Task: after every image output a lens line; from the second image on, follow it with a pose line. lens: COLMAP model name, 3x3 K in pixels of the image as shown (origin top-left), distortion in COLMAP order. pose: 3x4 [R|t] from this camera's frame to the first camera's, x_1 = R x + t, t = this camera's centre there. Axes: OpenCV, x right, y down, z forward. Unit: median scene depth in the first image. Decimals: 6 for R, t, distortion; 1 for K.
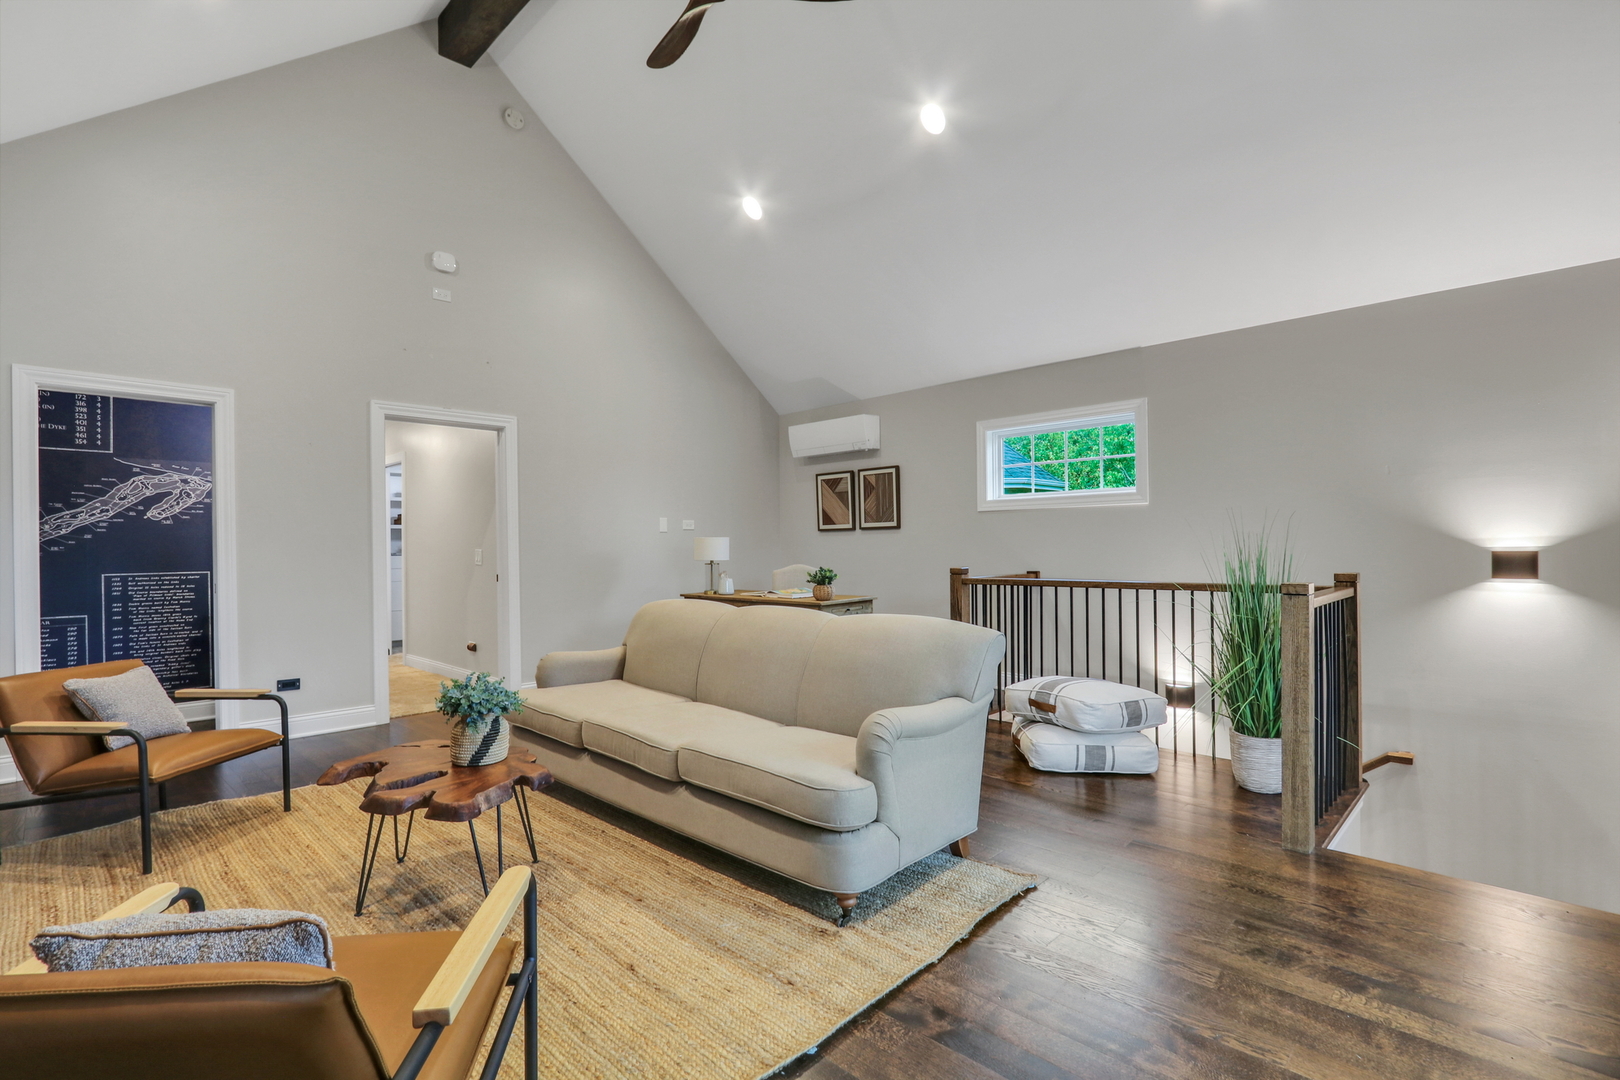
lens RADIAL K [[751.2, 0, 798.6], [0, 751.2, 544.7], [0, 0, 1]] dist [-0.005715, -0.000439]
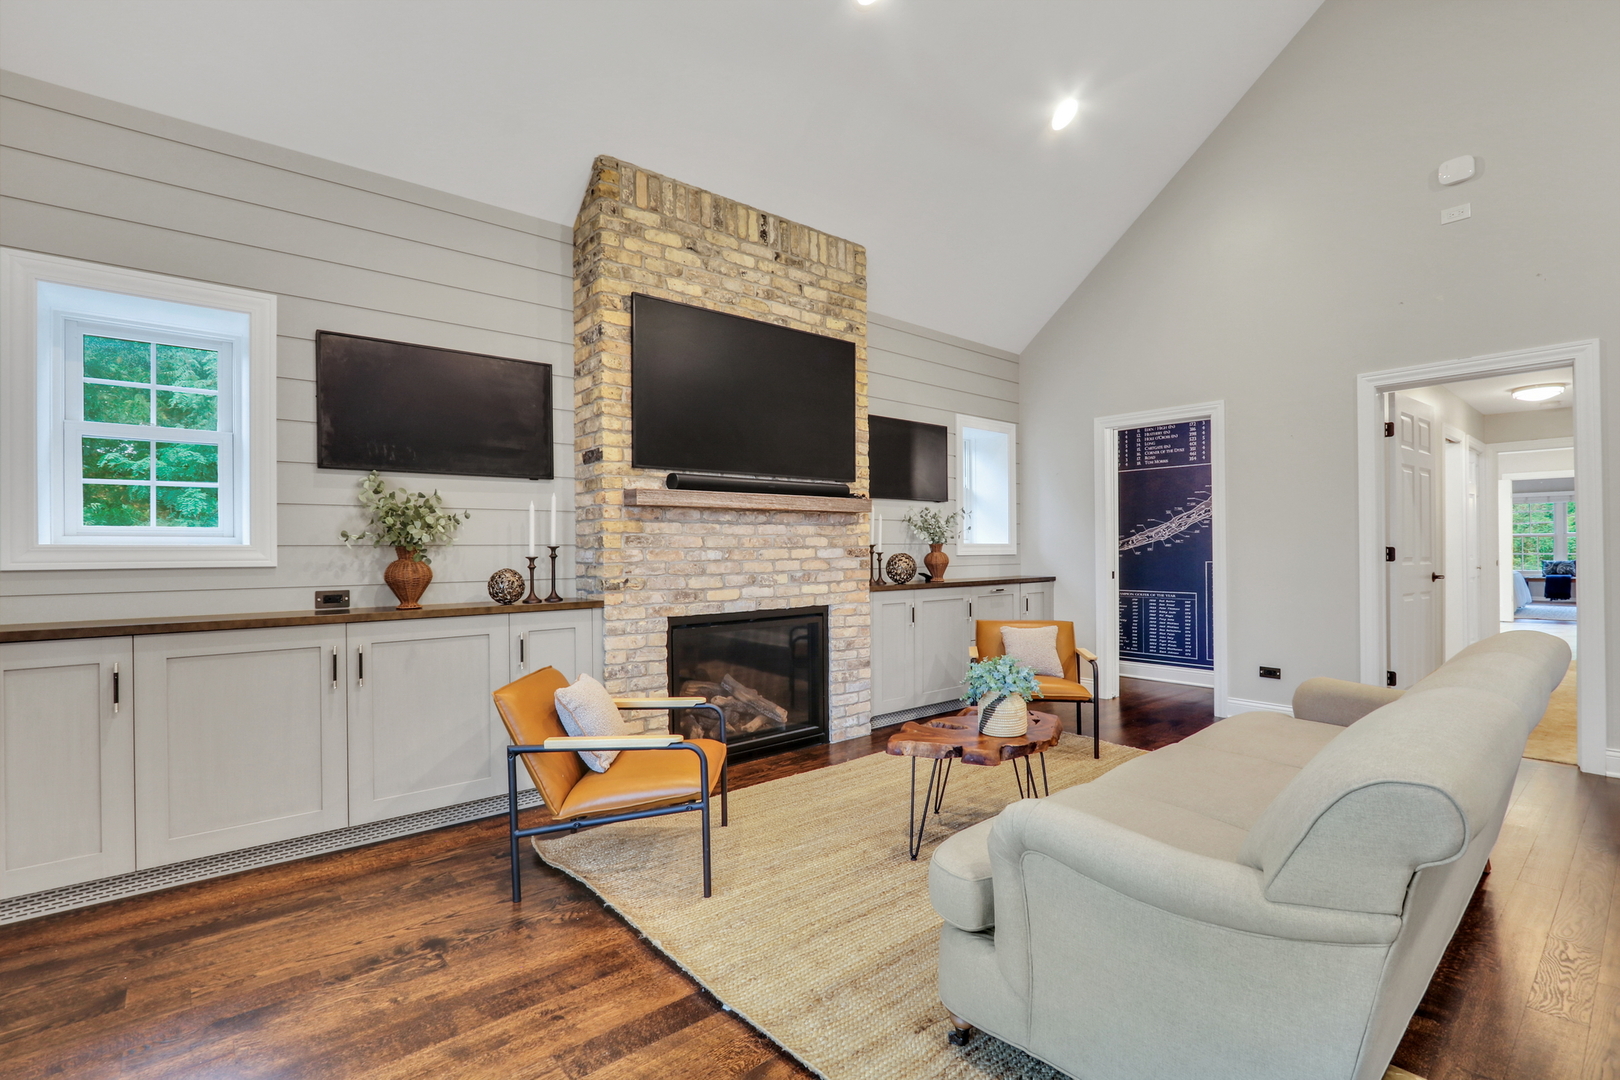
lens RADIAL K [[751.2, 0, 805.4], [0, 751.2, 546.5], [0, 0, 1]] dist [-0.005715, -0.000439]
pose [[-0.094283, 0.011448, -0.995480, 0.433197], [0.015225, 0.999834, 0.010056, -0.009010], [0.995429, -0.014208, -0.094441, 0.478994]]
